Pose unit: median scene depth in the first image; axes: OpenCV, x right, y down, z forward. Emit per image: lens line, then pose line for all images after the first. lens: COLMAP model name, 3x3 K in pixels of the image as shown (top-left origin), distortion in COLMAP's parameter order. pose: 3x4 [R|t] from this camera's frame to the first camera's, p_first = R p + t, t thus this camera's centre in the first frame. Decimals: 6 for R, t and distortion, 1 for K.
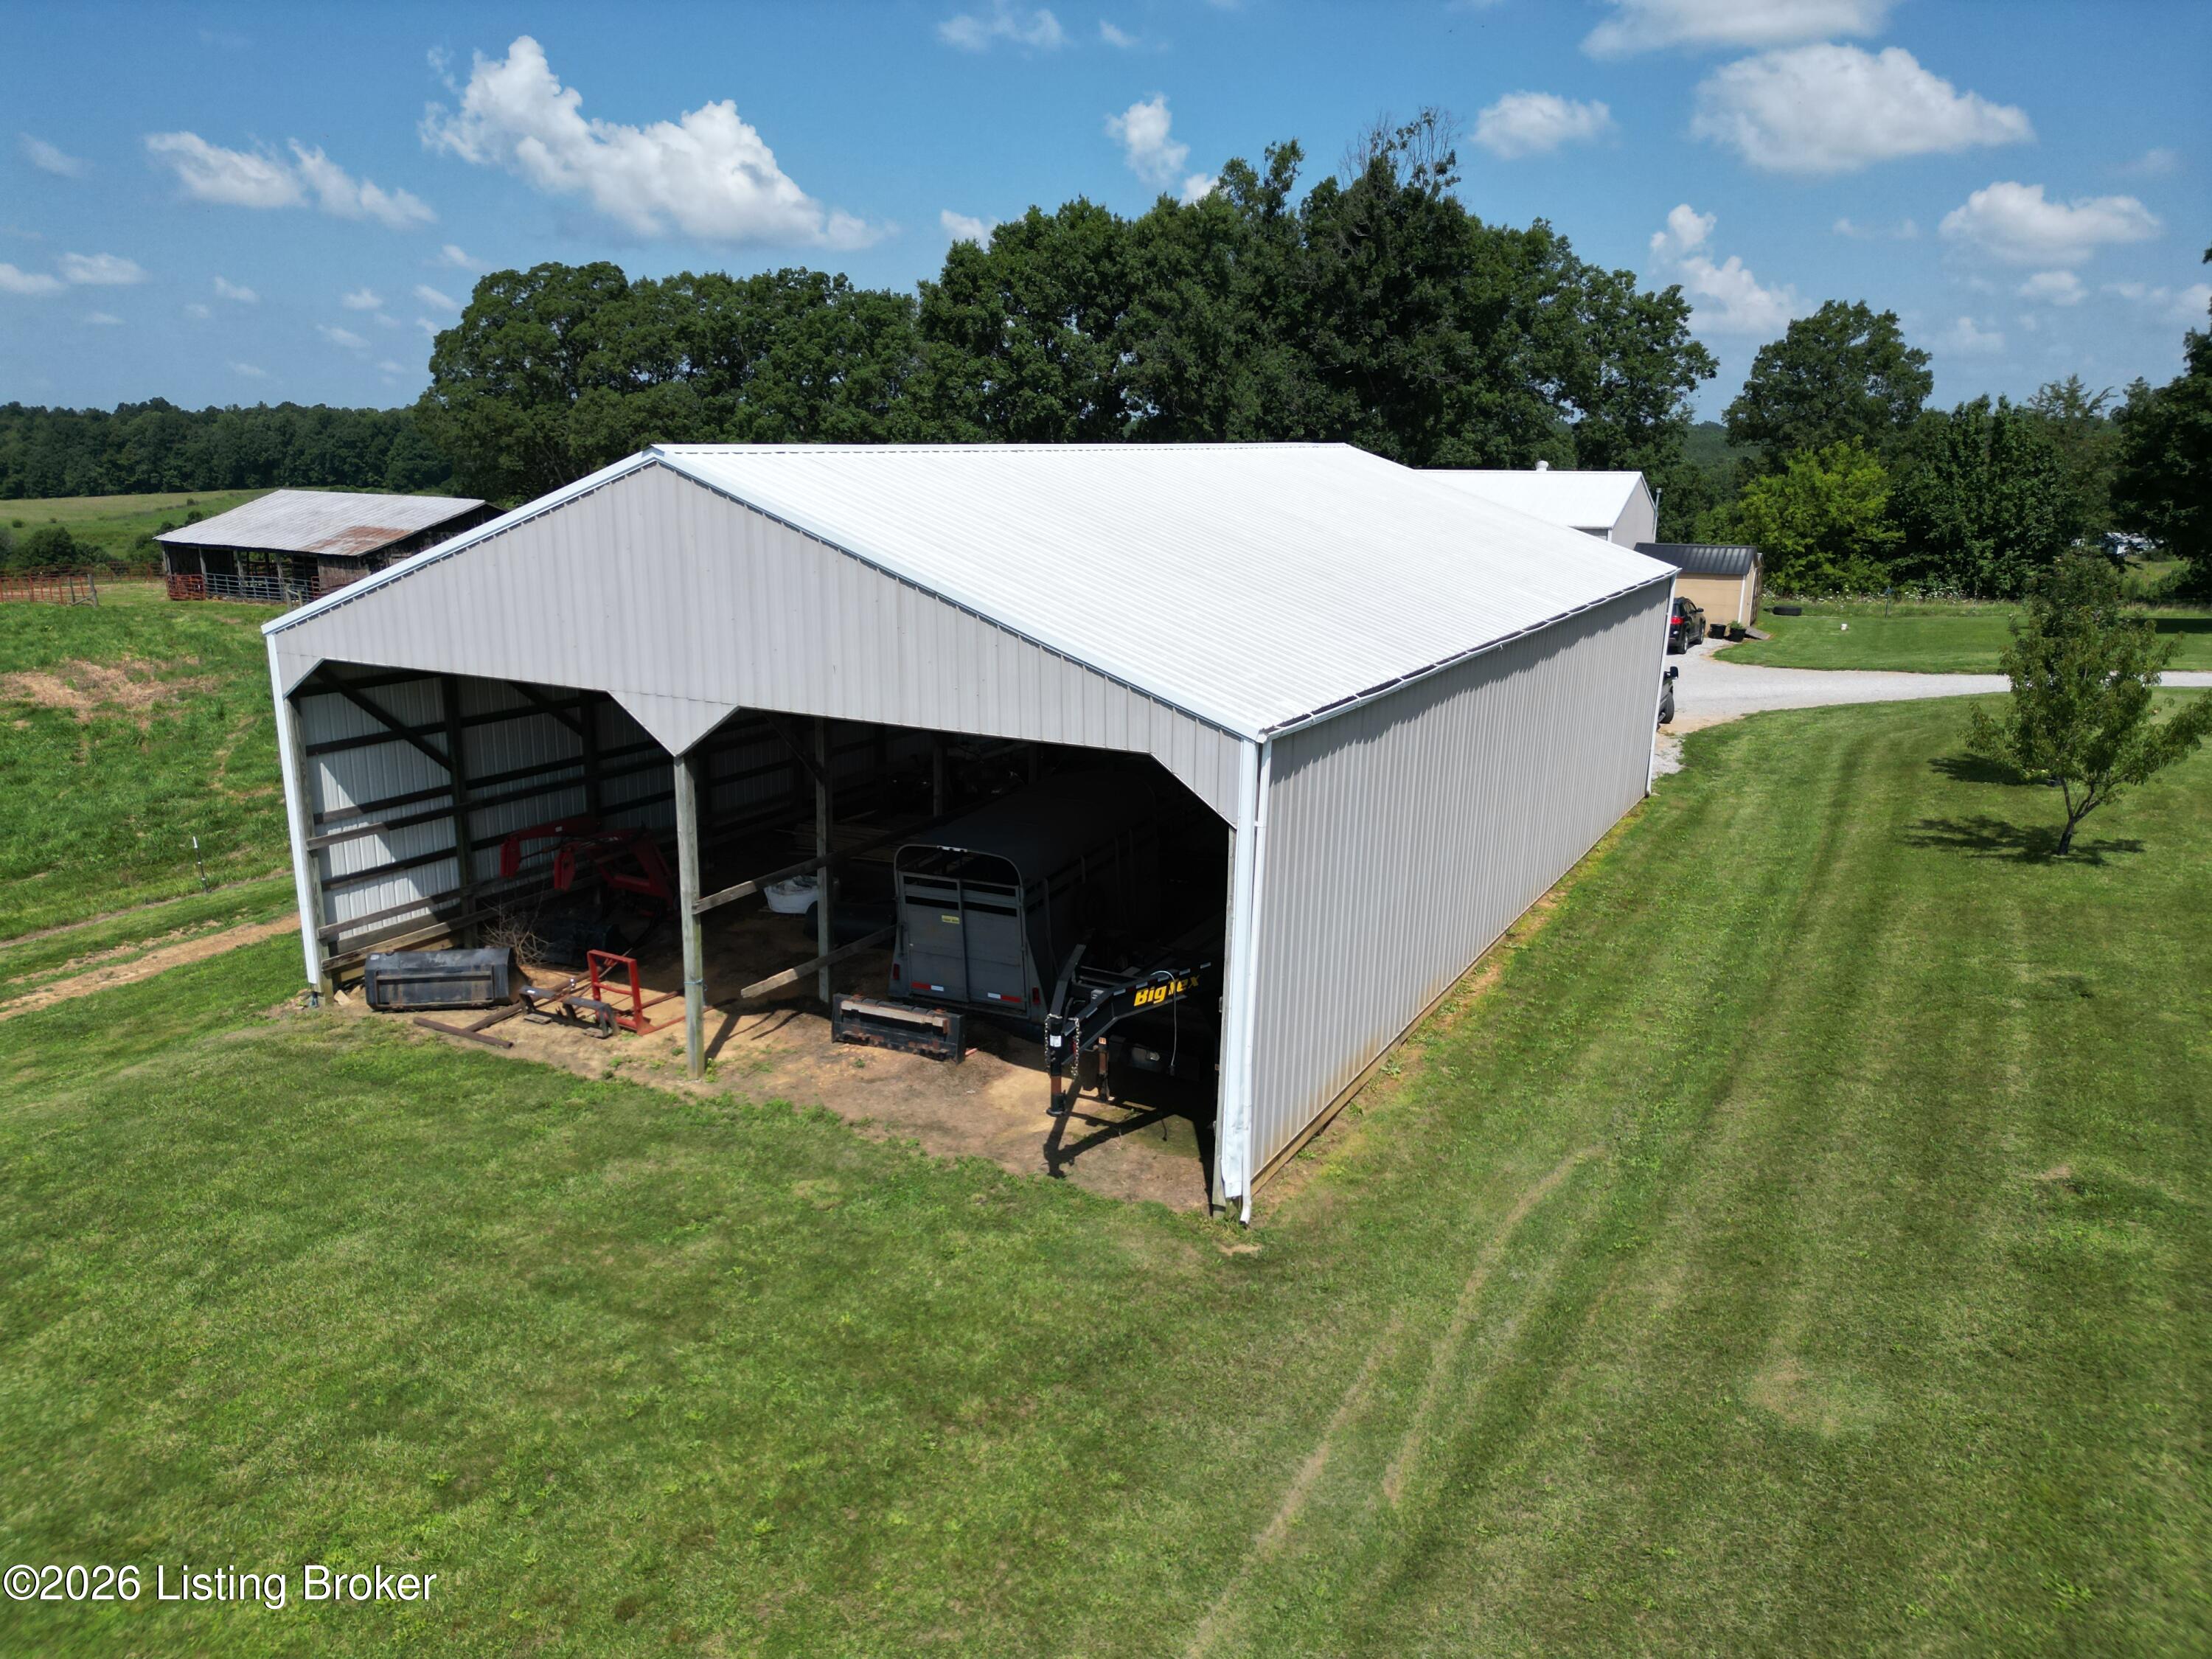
lens RADIAL K [[1598.7, 0, 1101.7], [0, 1598.7, 842.7], [0, 0, 1]] dist [0.094594, -0.082674]
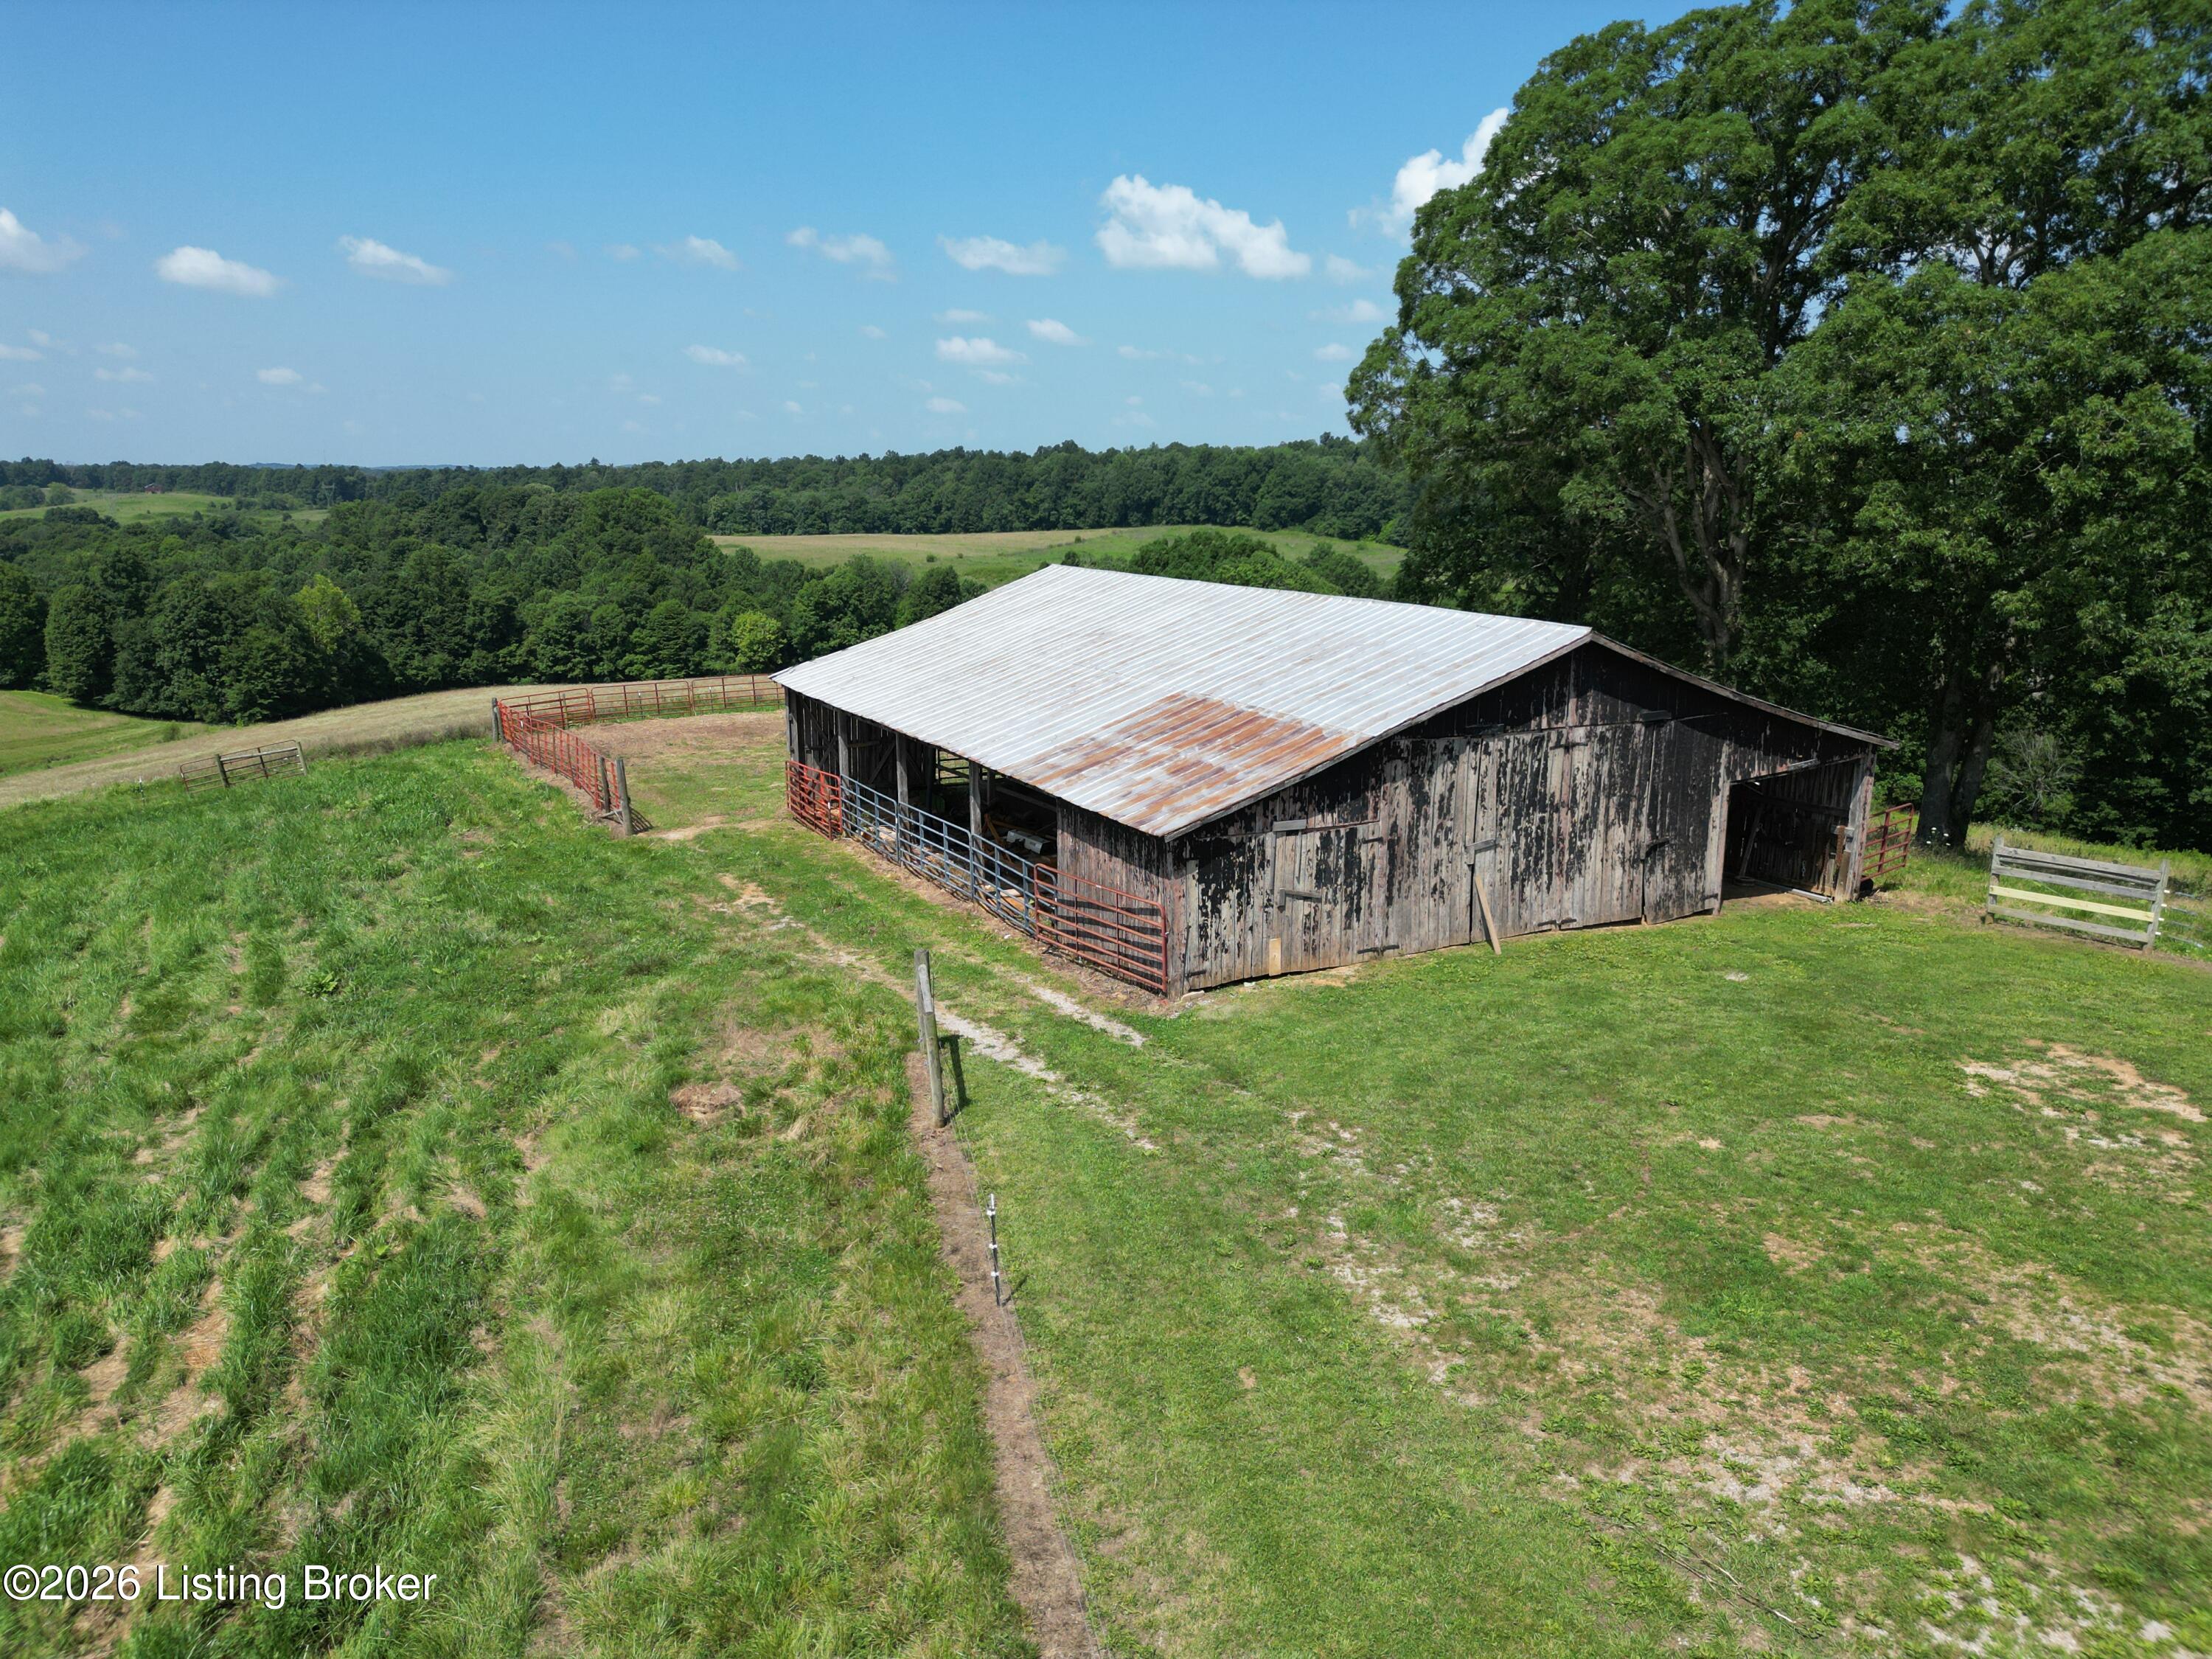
lens RADIAL K [[1598.7, 0, 1101.7], [0, 1598.7, 842.7], [0, 0, 1]] dist [0.094594, -0.082674]
pose [[0.879218, 0.107135, -0.464217, -0.051044], [-0.116792, 0.993124, 0.007998, -0.026475], [0.461882, 0.047185, 0.885685, 0.113088]]
